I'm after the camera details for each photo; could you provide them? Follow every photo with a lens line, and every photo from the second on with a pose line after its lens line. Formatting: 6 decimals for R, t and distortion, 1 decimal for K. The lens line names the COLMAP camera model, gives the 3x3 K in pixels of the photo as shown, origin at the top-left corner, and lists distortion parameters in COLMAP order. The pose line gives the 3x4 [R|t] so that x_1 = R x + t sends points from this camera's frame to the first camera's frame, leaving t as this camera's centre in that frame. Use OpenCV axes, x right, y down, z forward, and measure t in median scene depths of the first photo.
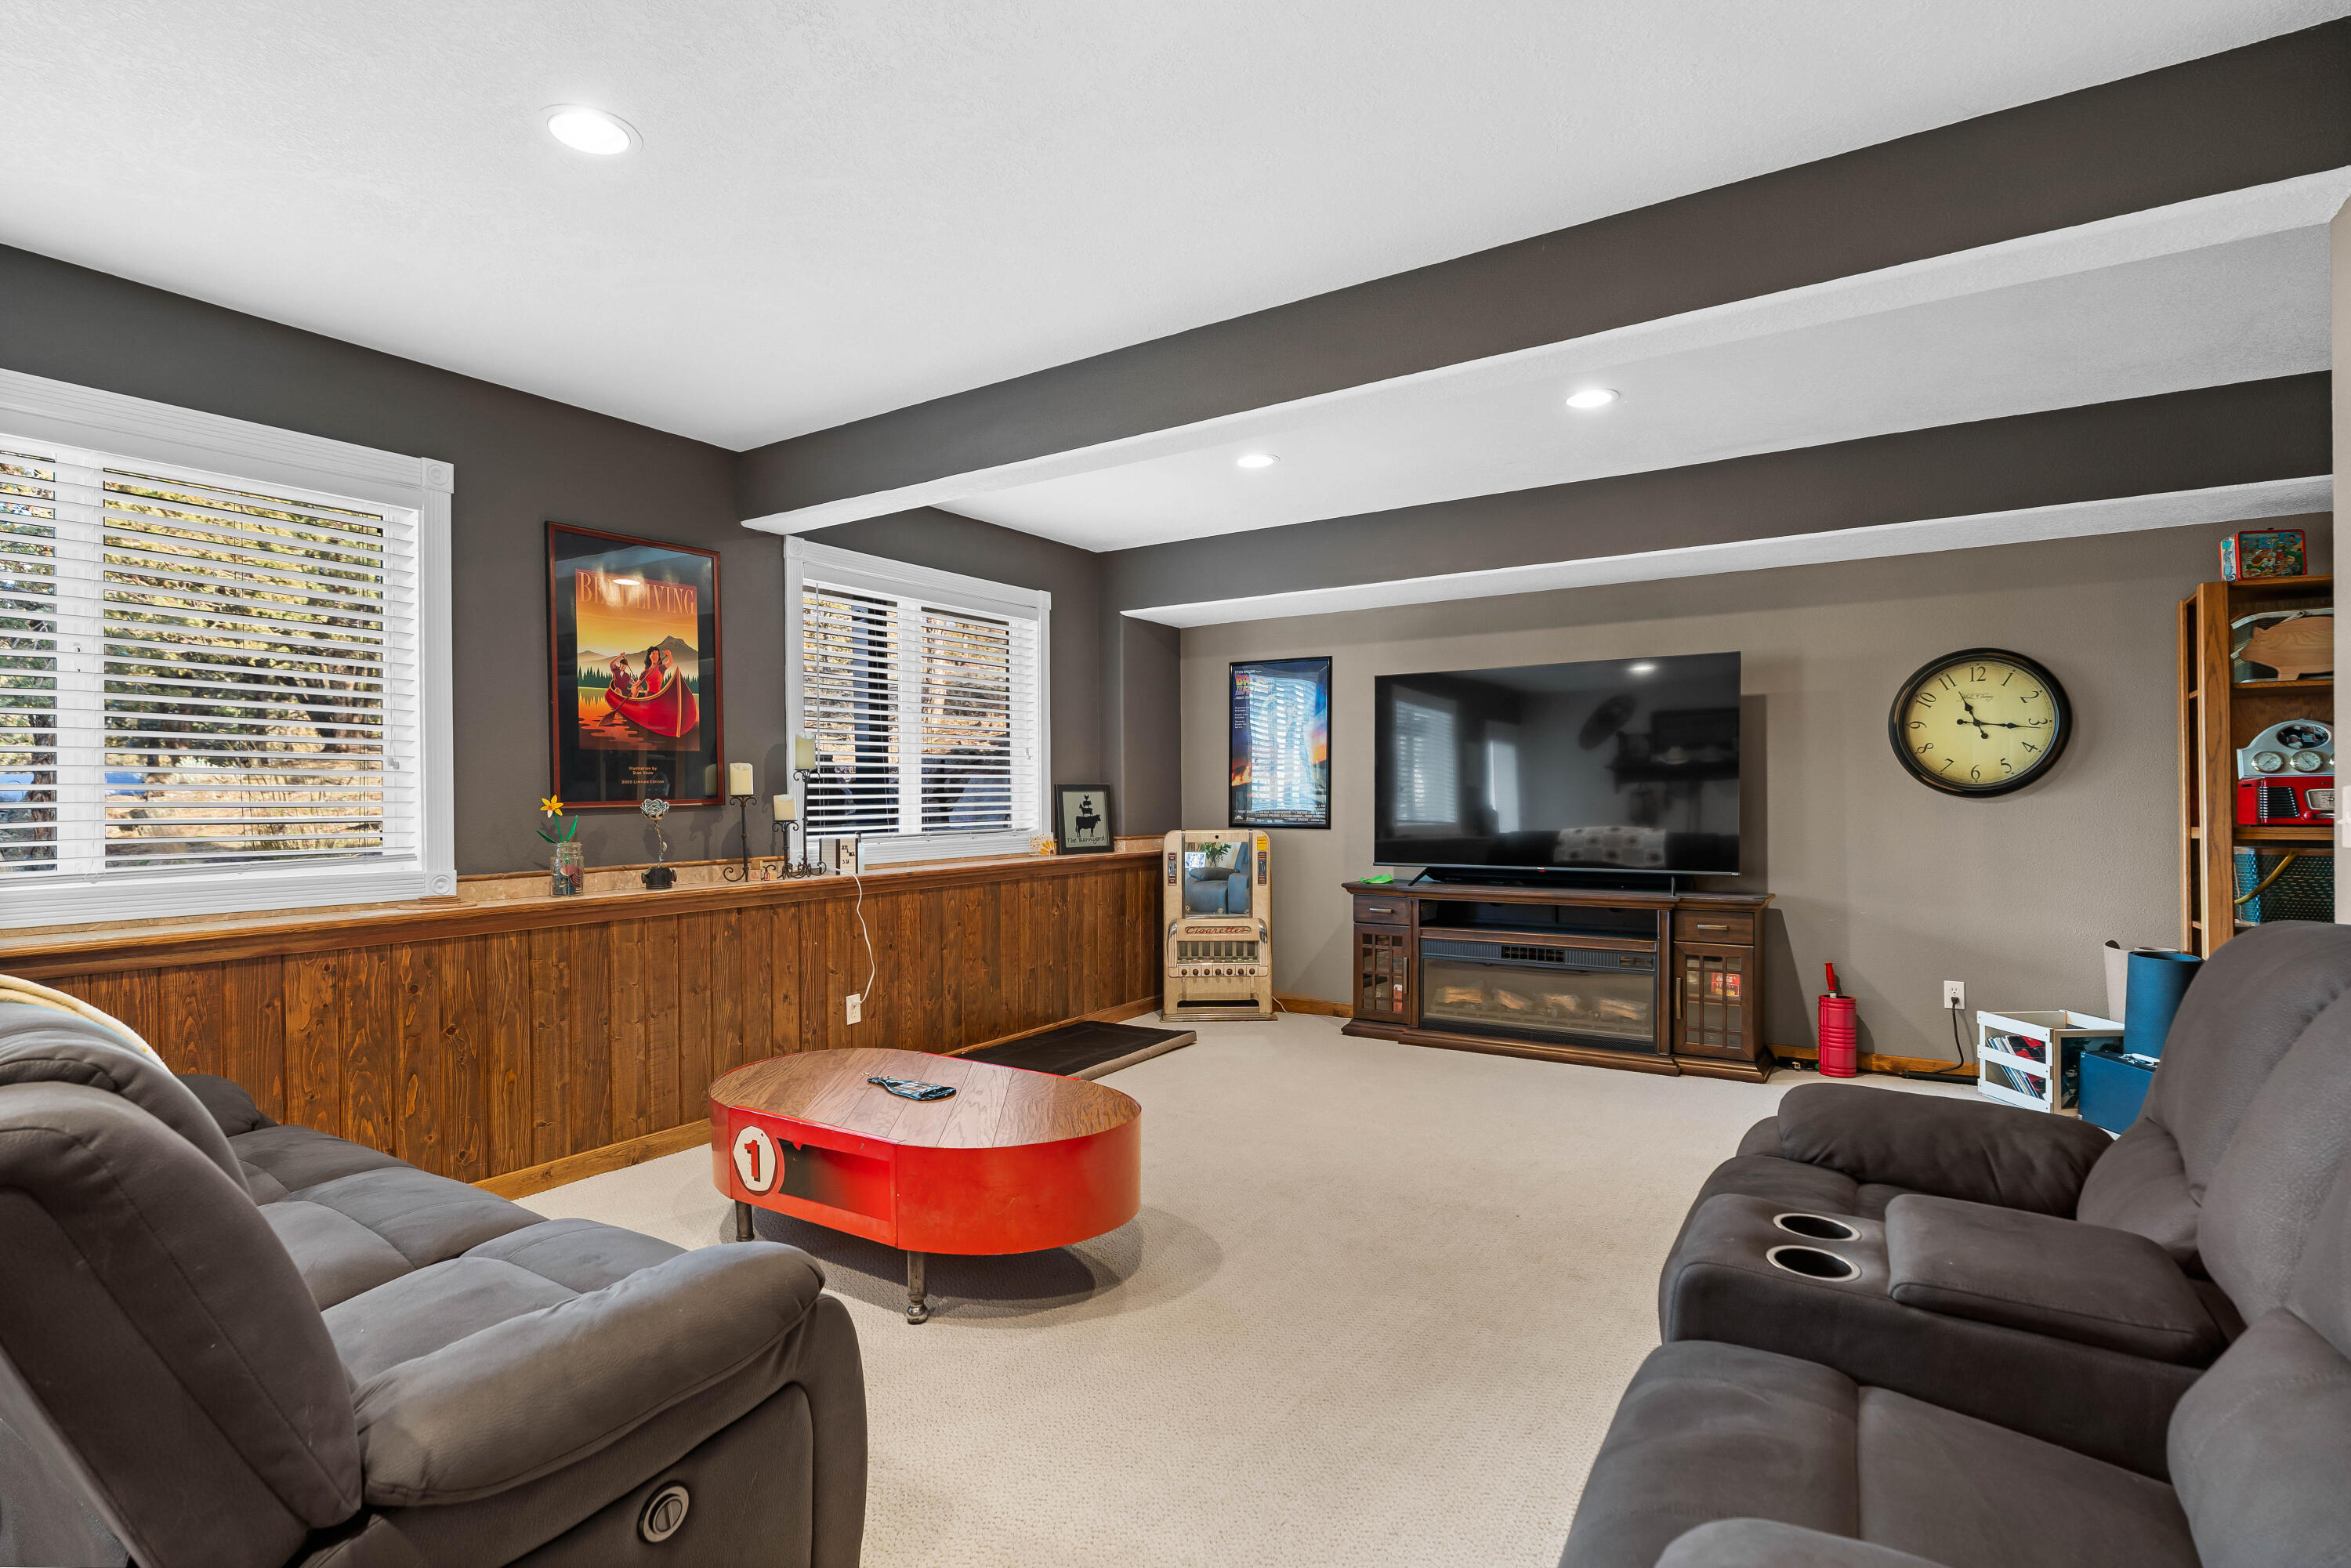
lens RADIAL K [[1130.7, 0, 1176.3], [0, 1130.7, 800.8], [0, 0, 1]] dist [-0.004197, -0.000098]
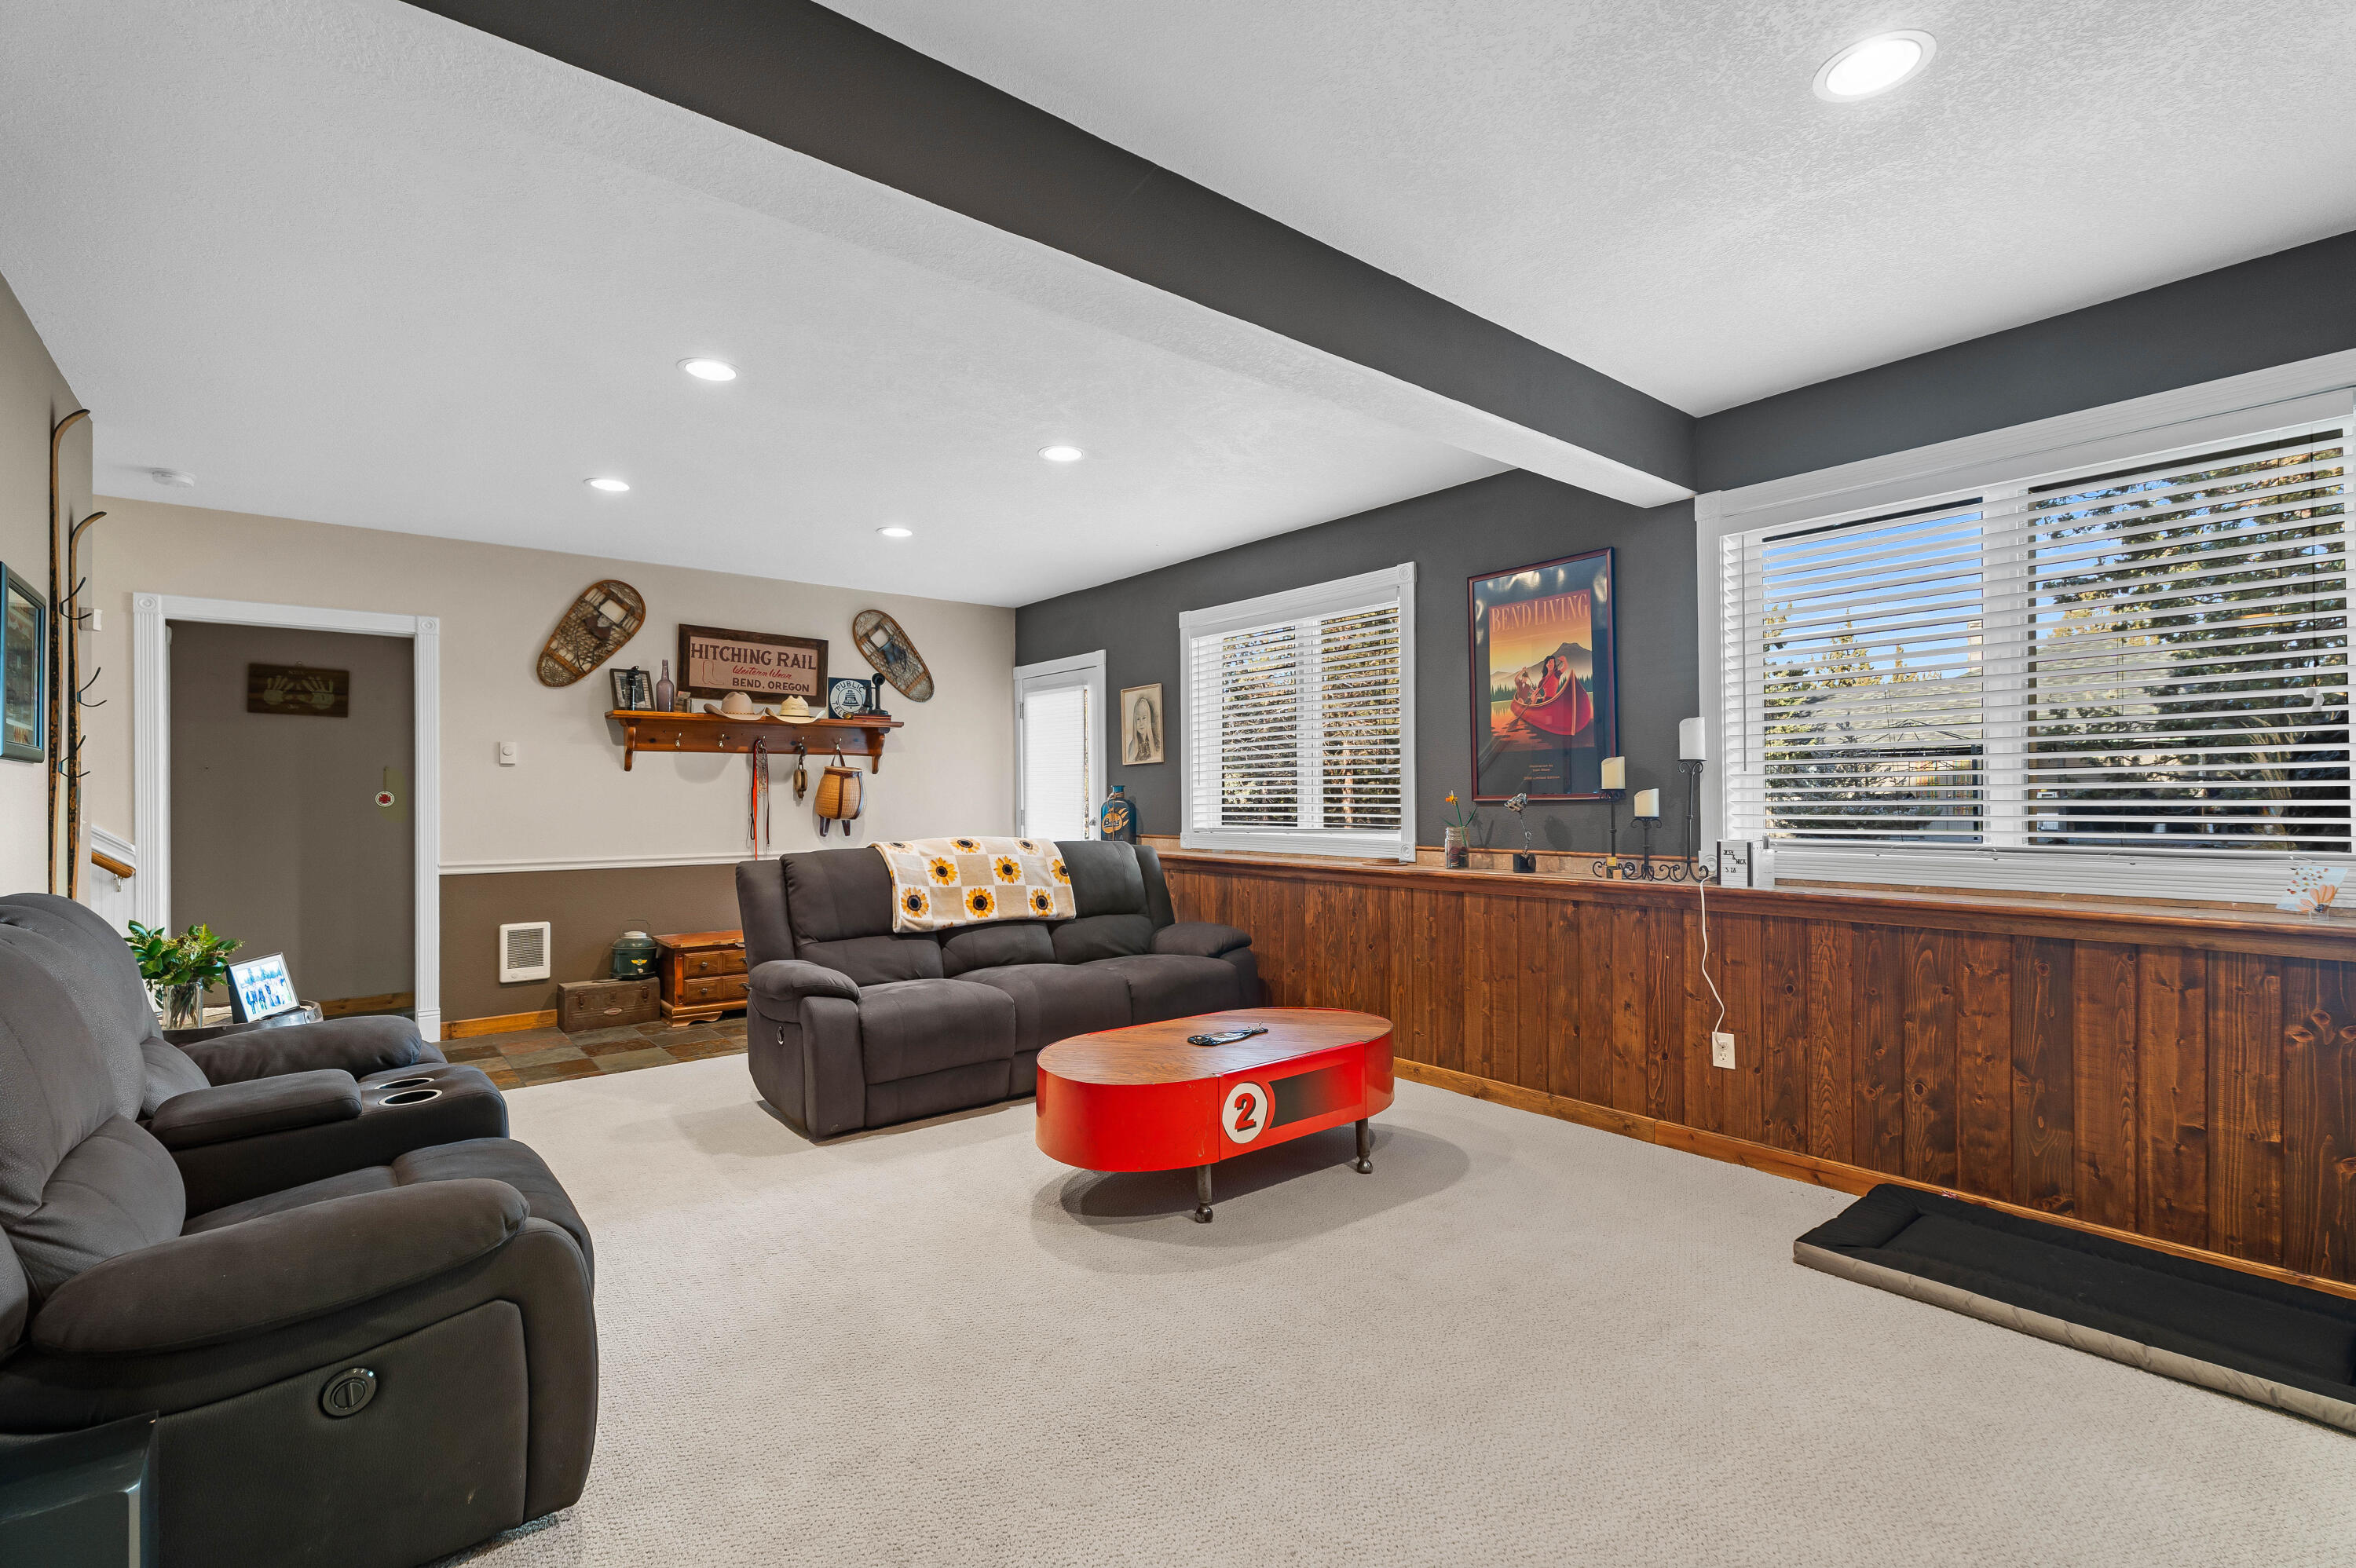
lens RADIAL K [[1071.6, 0, 1179.2], [0, 1071.6, 781.1], [0, 0, 1]] dist [0.003895, 0.000395]
pose [[-0.312846, -0.000009, -0.949804, 0.667588], [0.006211, 0.999979, -0.002055, -0.013762], [0.949784, -0.006542, -0.312839, 1.003990]]
